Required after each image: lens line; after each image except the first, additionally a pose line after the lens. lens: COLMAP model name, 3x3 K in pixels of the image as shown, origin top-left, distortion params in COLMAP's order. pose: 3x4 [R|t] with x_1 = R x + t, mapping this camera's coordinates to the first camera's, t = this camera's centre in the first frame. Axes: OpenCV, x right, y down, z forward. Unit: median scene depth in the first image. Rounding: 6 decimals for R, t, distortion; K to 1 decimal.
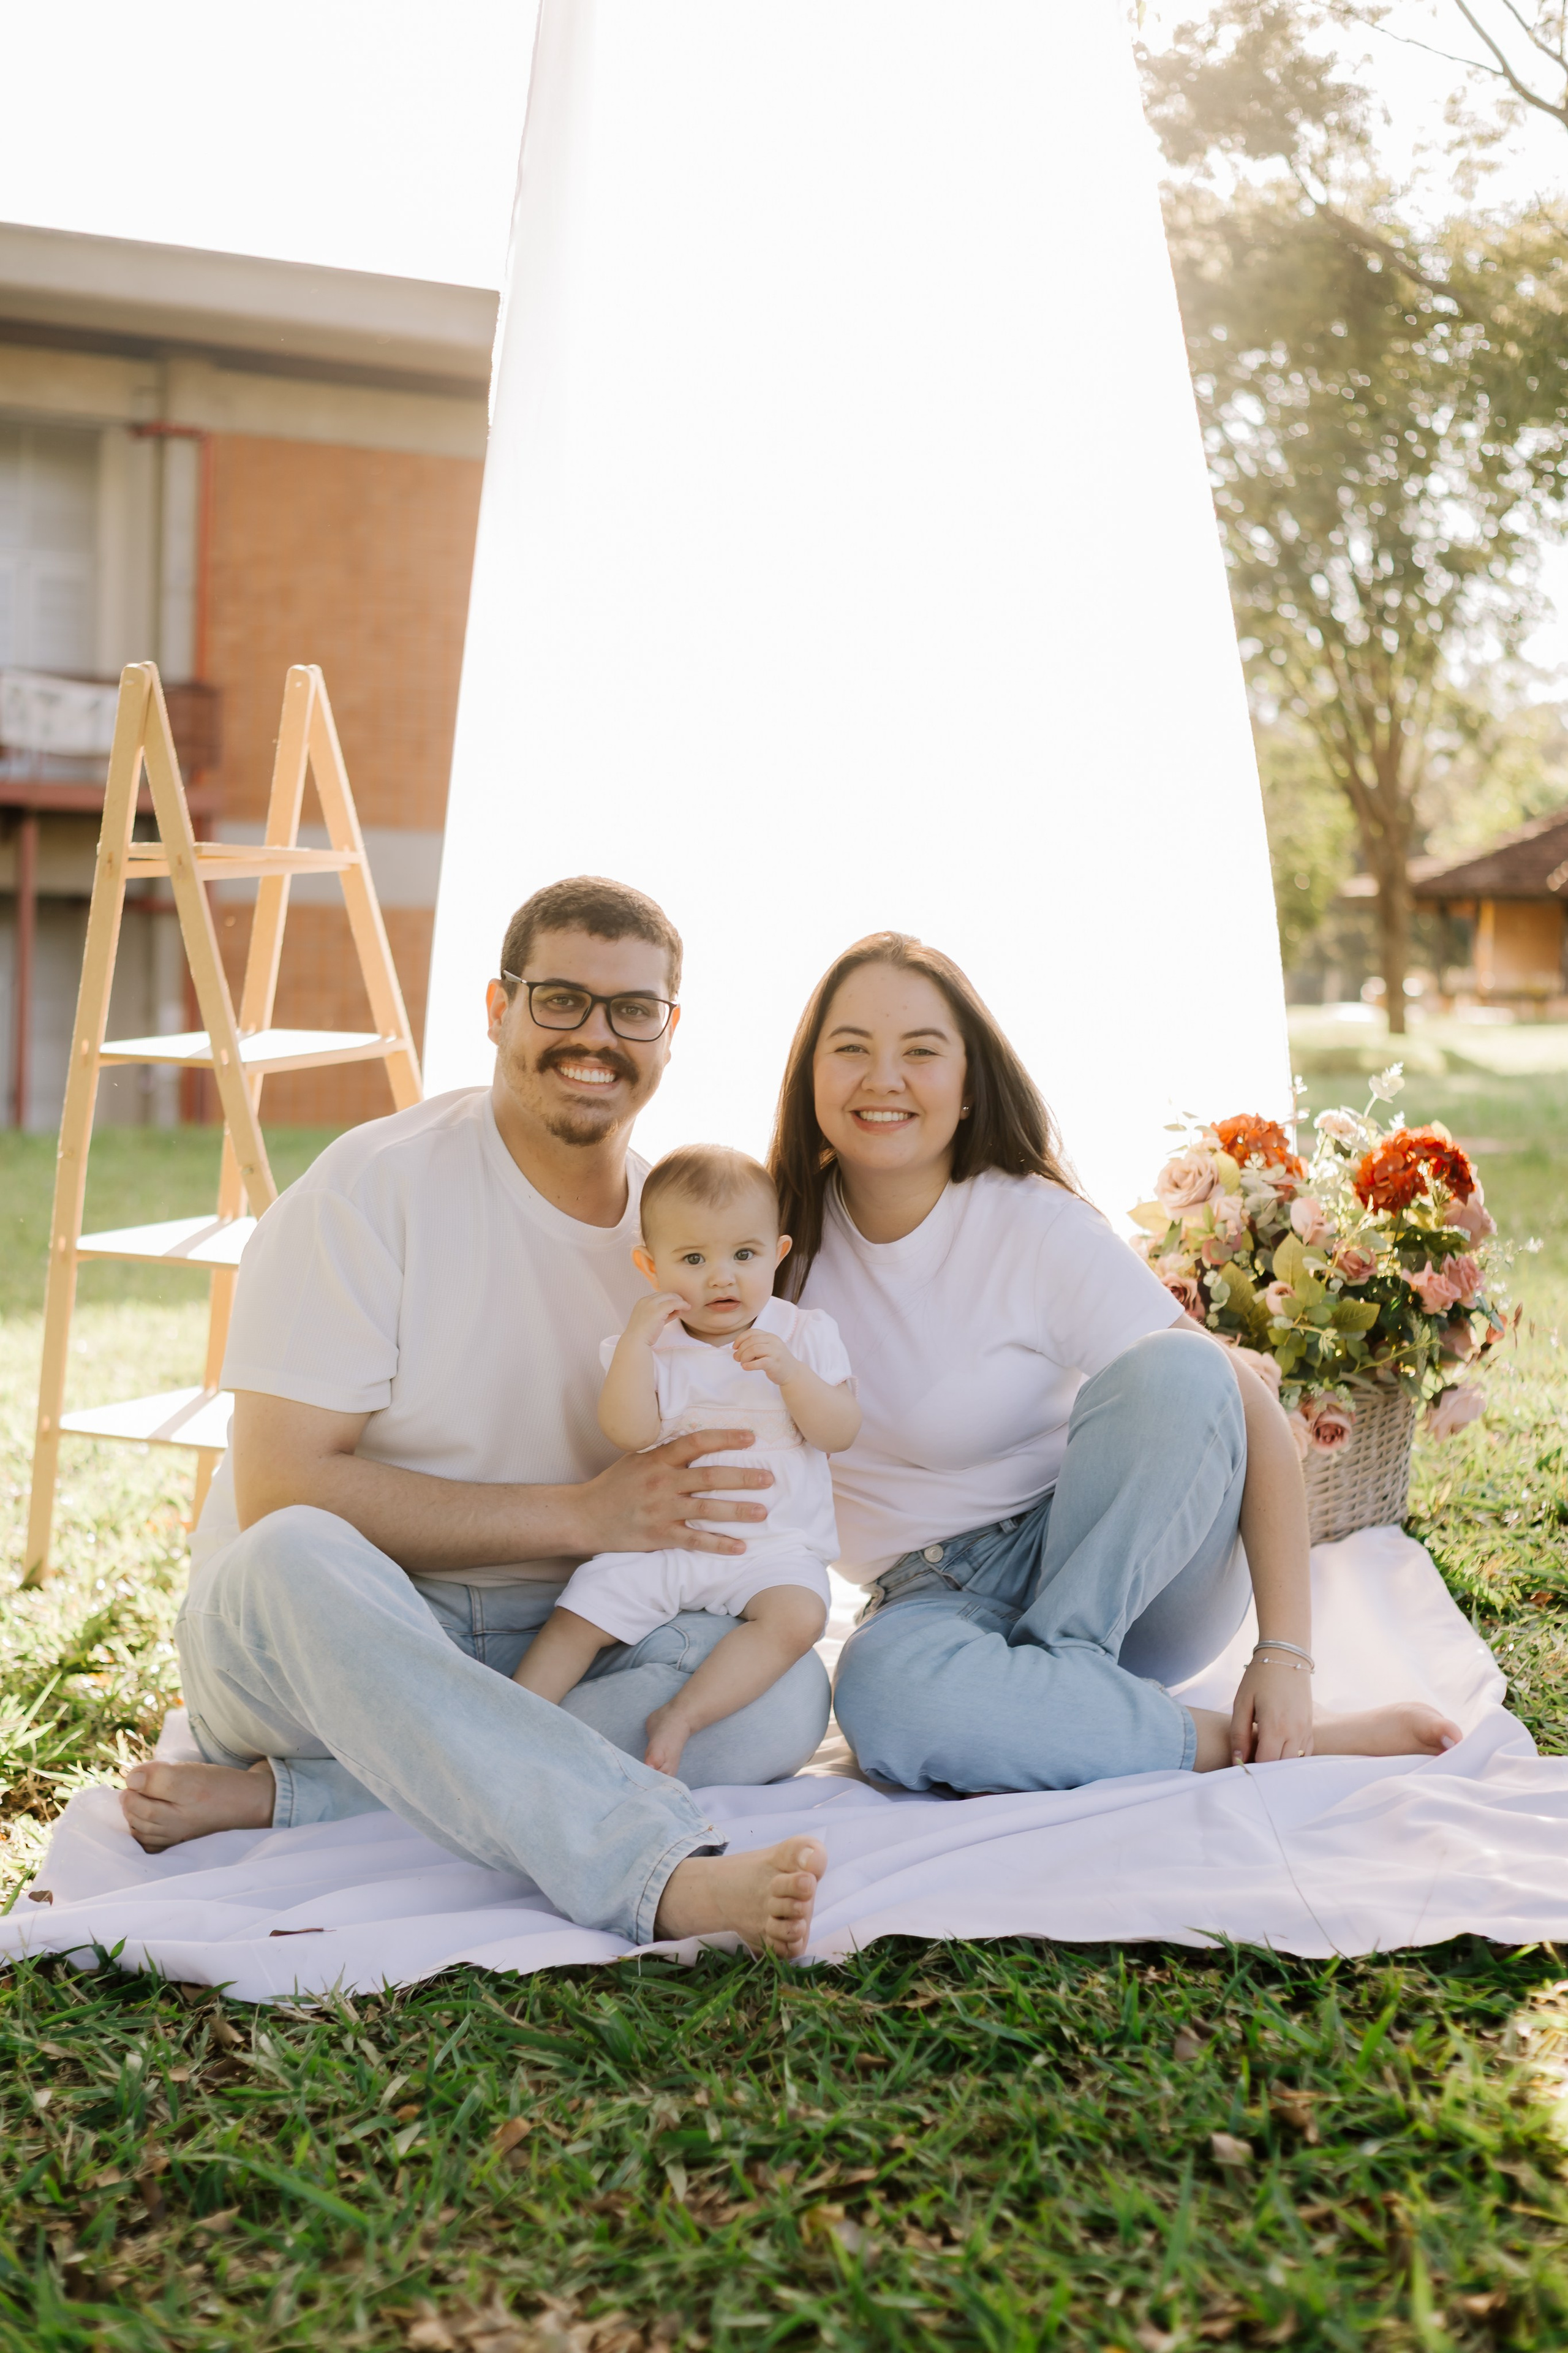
lens RADIAL K [[3179.0, 0, 781.8], [0, 3179.0, 1144.3], [0, 0, 1]] dist [0.004405, -0.012065]
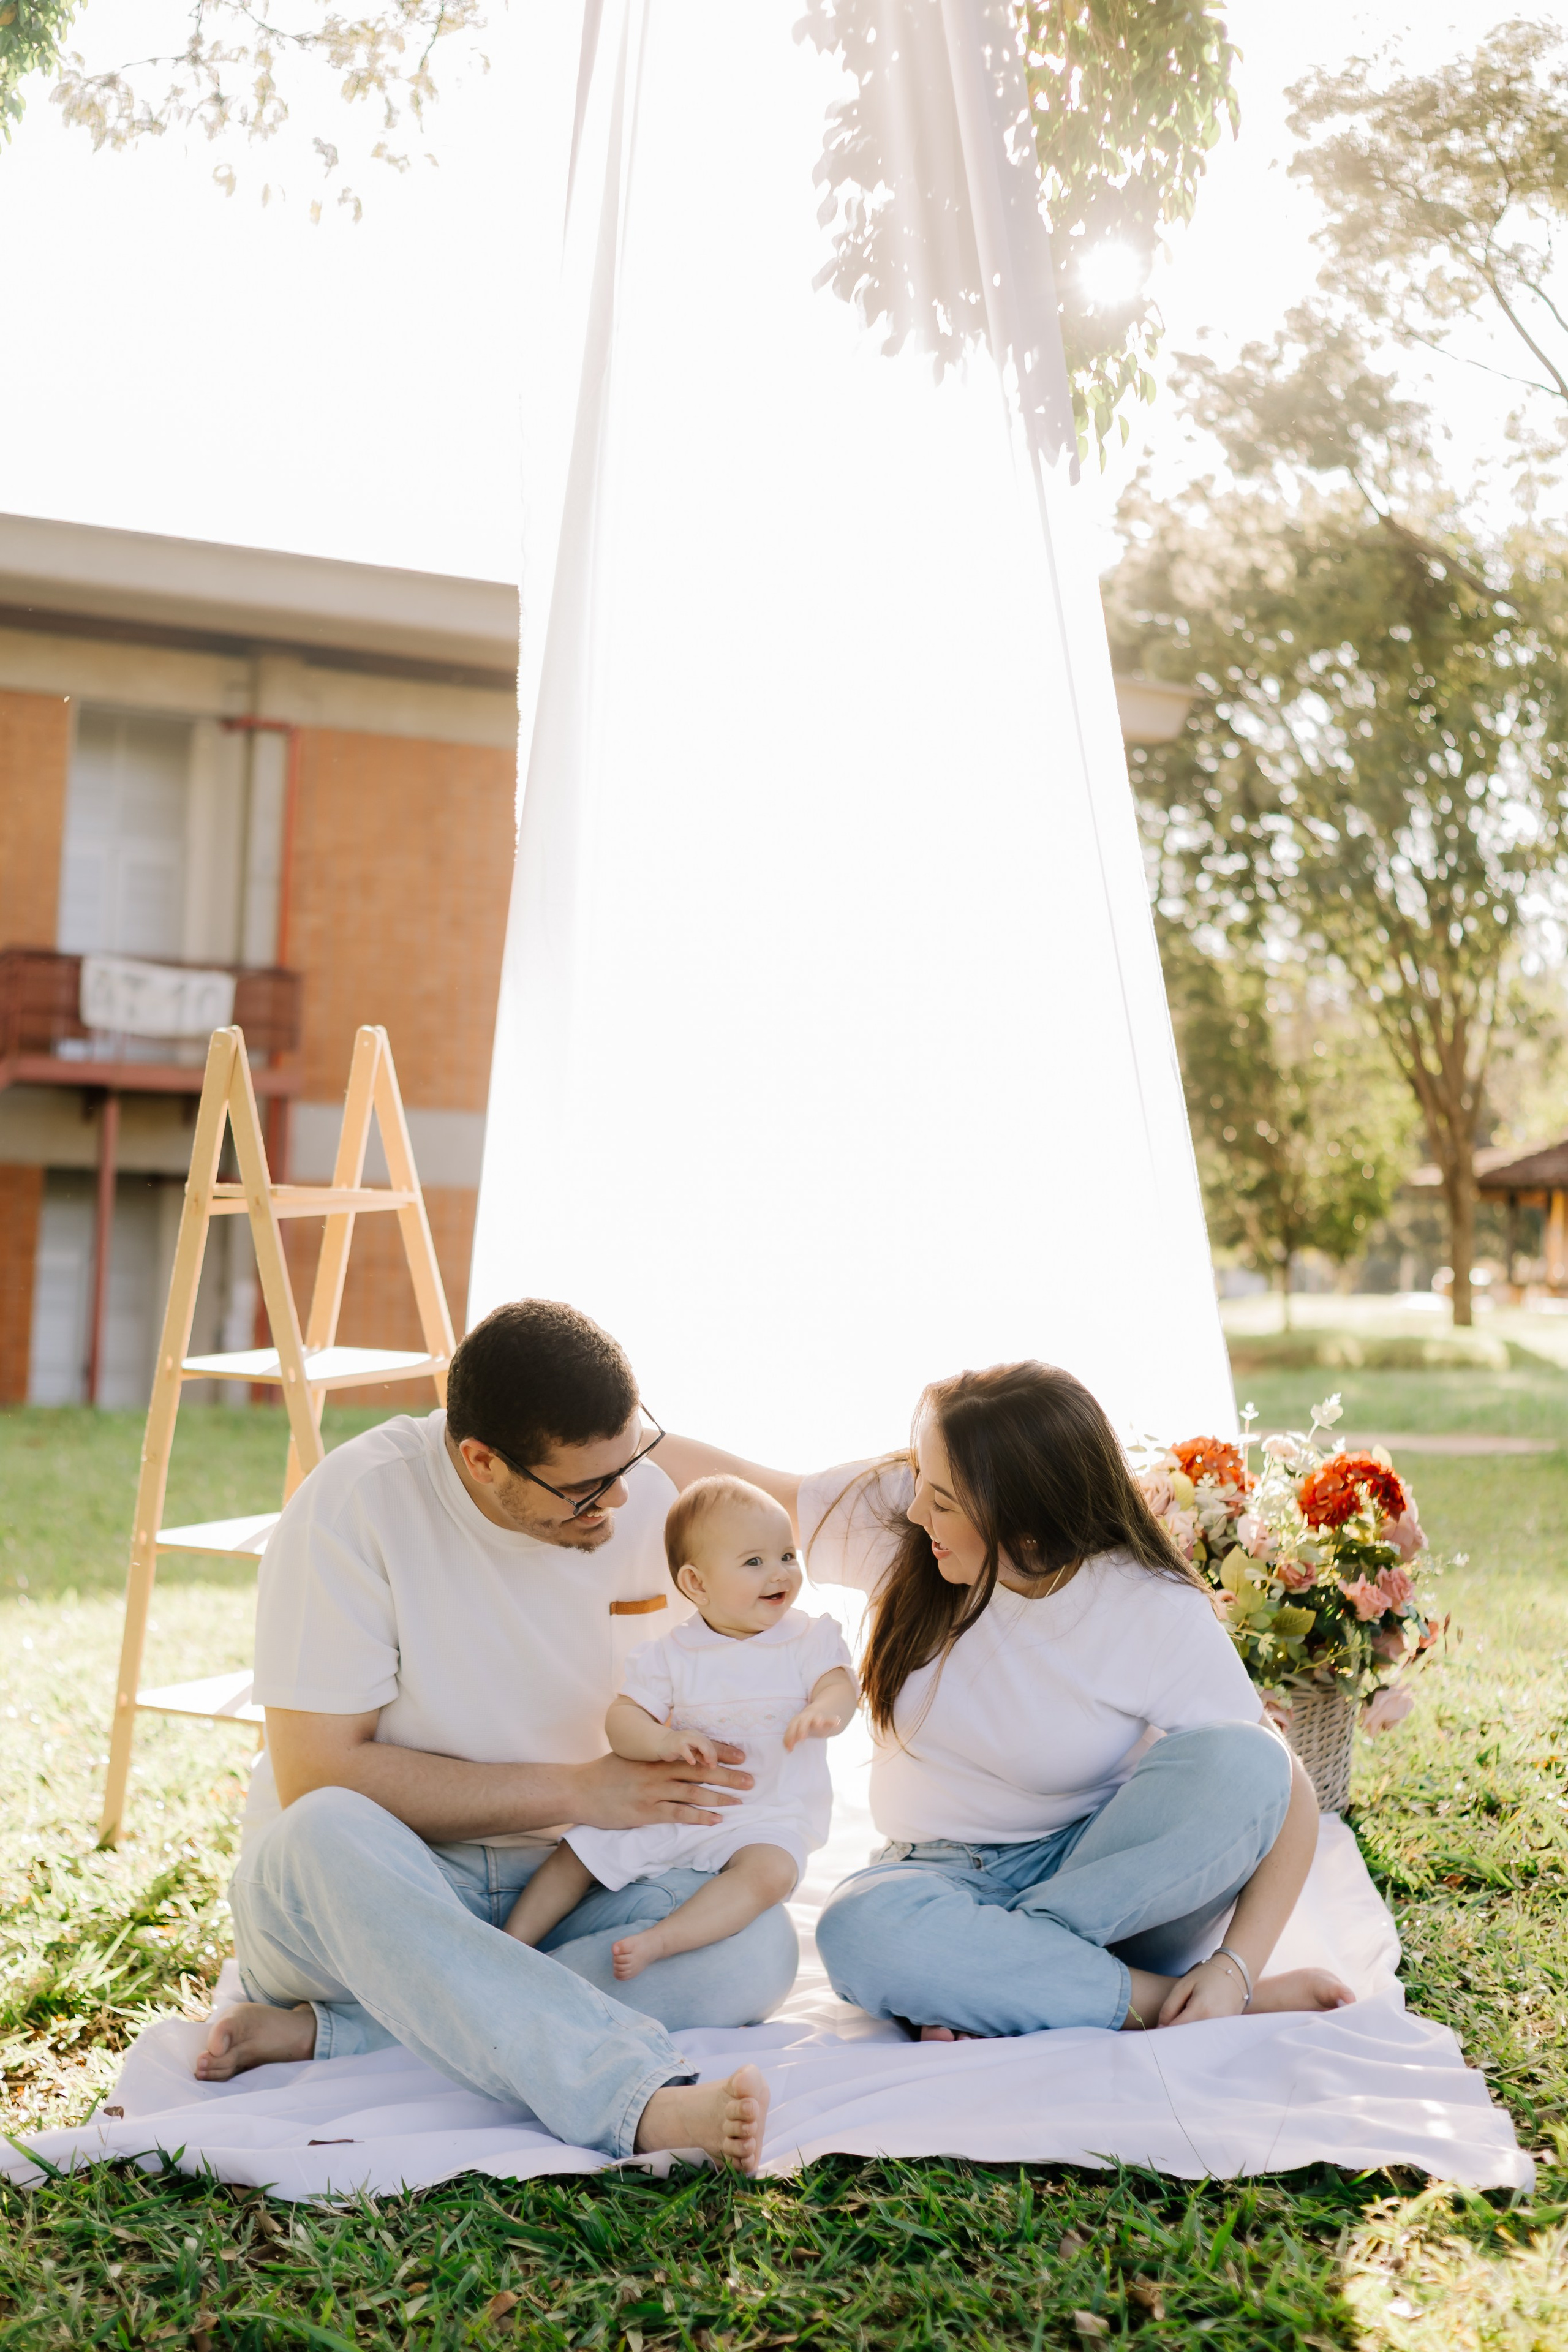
lens RADIAL K [[3155.1, 0, 784.0], [0, 3155.1, 1176.0], [0, 0, 1]] dist [0.016505, -0.070249]
pose [[0.999699, 0.012713, -0.020983, 0.022389], [-0.014328, 0.996796, -0.078692, -0.012233], [0.019915, 0.078969, 0.996678, -0.120994]]
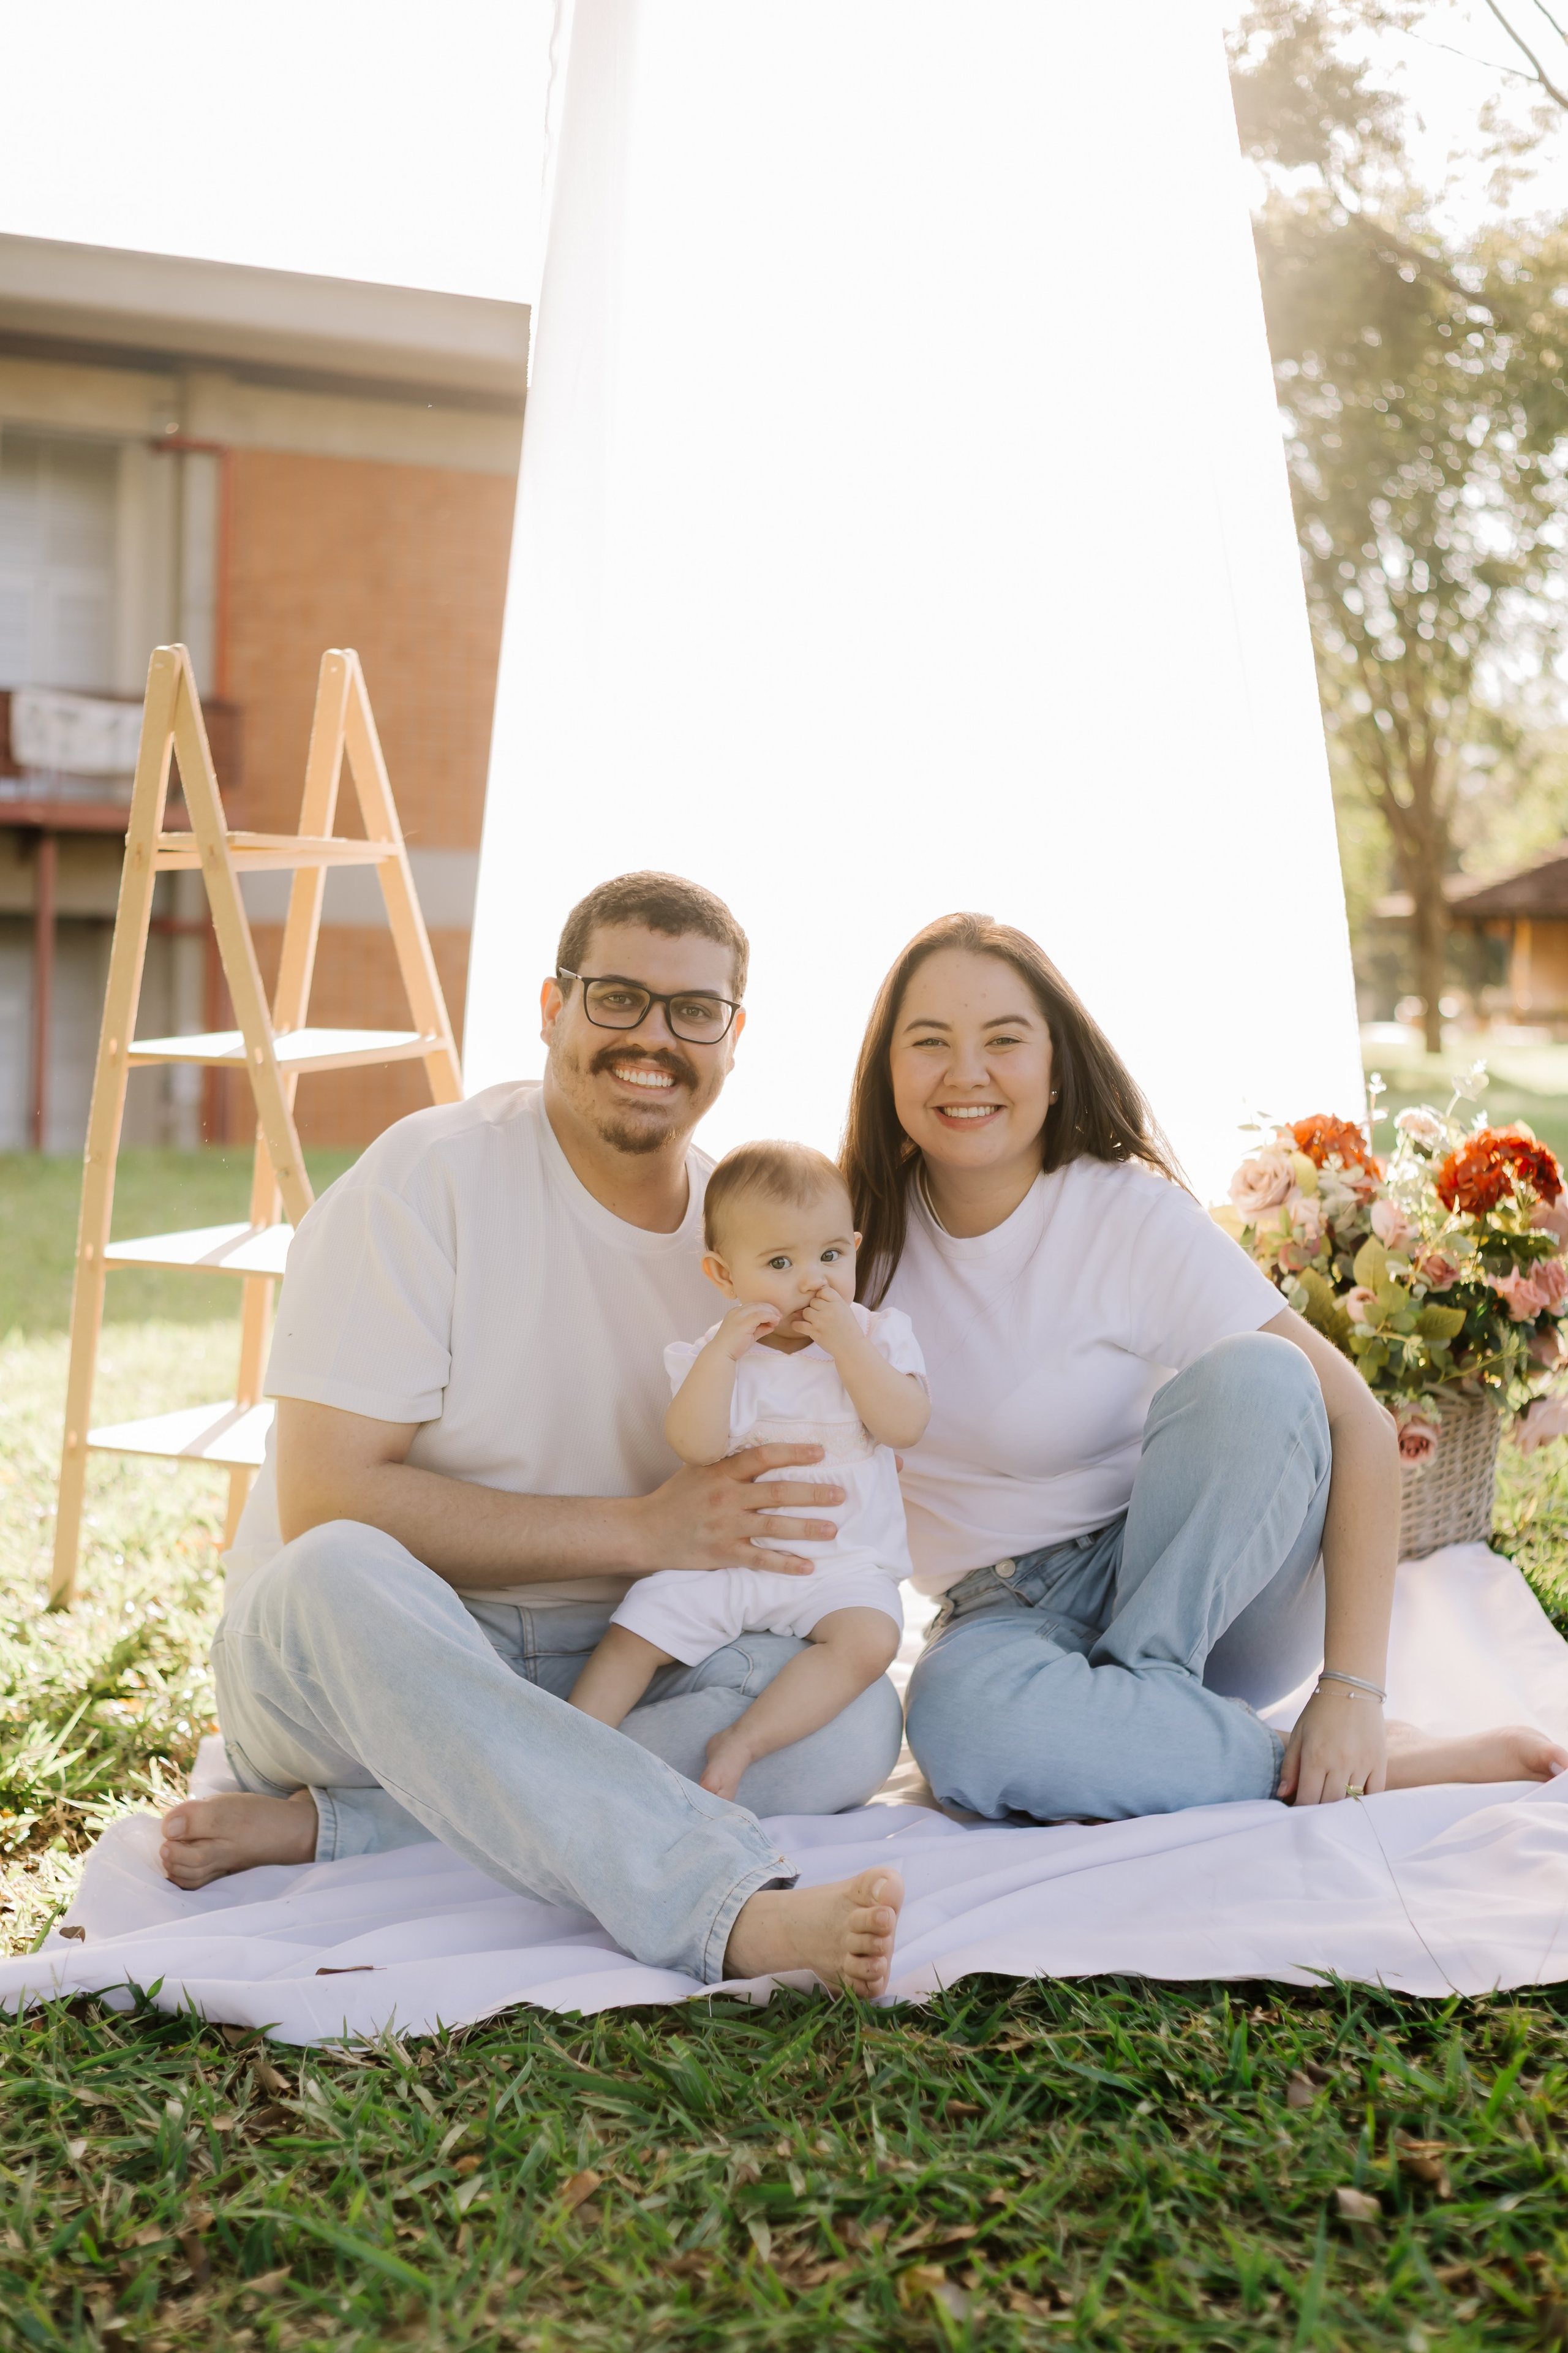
lens RADIAL K [[3222.5, 0, 786.9], [0, 3222.5, 1149.5], [0, 0, 1]] dist [0.001643, -0.008289]
pose [[0.999972, -0.002689, -0.006987, -0.009120], [0.002650, 0.999981, -0.005573, 0.006581], [0.007002, 0.005554, 0.999960, 0.028880]]
